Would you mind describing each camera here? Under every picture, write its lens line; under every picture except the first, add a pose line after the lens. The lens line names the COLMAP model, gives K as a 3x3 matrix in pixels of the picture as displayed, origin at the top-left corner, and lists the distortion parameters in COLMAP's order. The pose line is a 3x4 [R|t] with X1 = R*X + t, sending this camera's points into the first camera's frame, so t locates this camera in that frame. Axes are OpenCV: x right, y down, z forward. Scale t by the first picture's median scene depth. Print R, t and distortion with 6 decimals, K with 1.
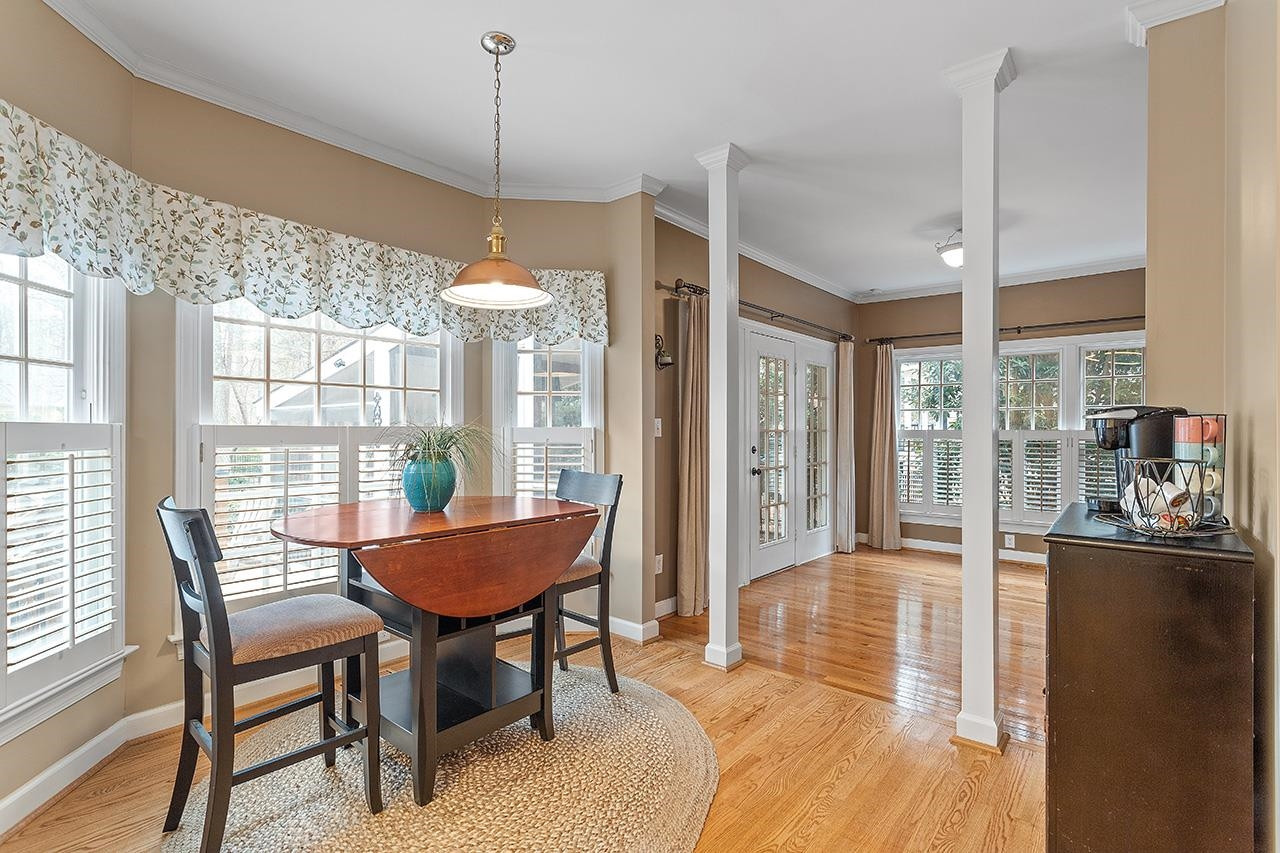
lens RADIAL K [[608.6, 0, 640.7], [0, 608.6, 429.3], [0, 0, 1]] dist [0.005286, -0.000233]
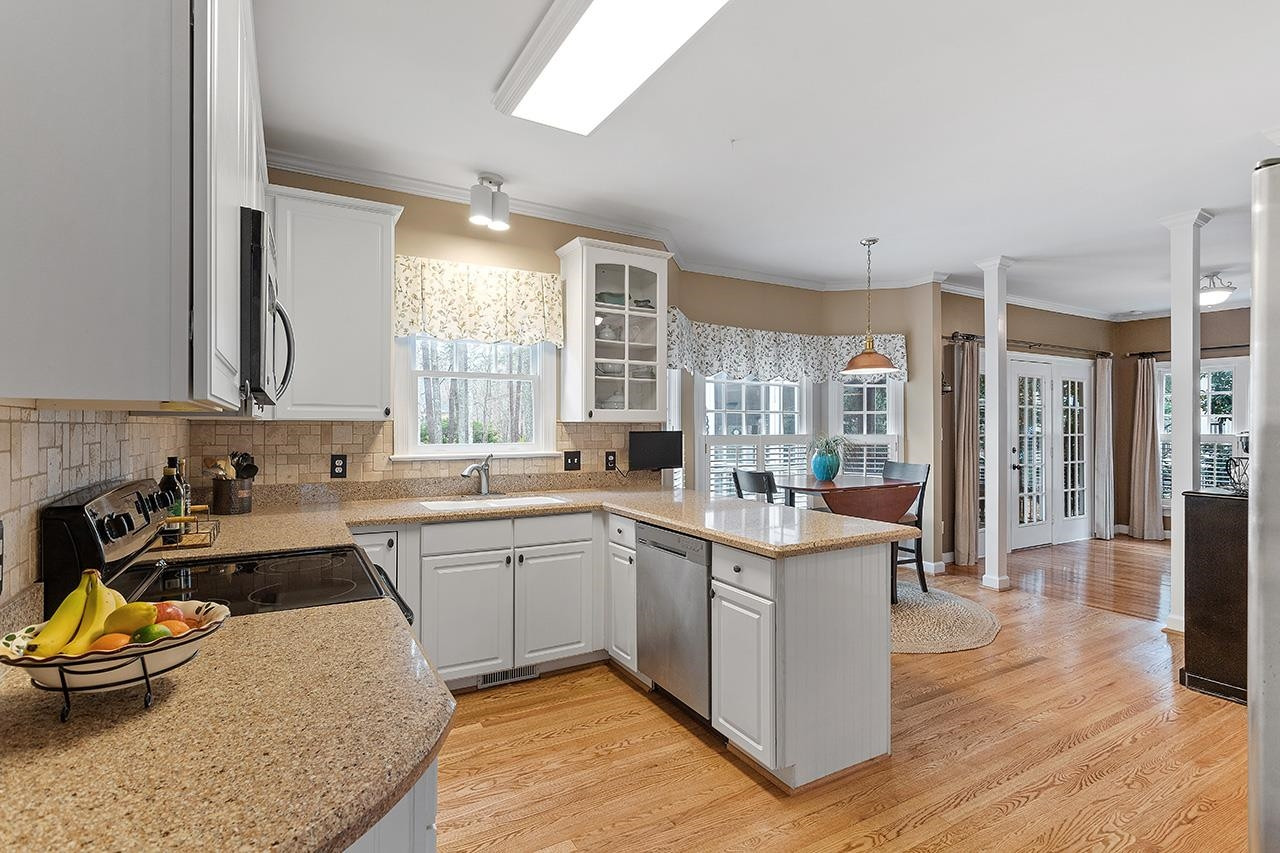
lens RADIAL K [[608.6, 0, 638.5], [0, 608.6, 423.4], [0, 0, 1]] dist [0.005286, -0.000233]
pose [[0.938100, -0.001804, -0.346361, -0.156936], [0.000494, 0.999992, -0.003869, -0.026080], [0.346365, 0.003459, 0.938093, -0.676127]]
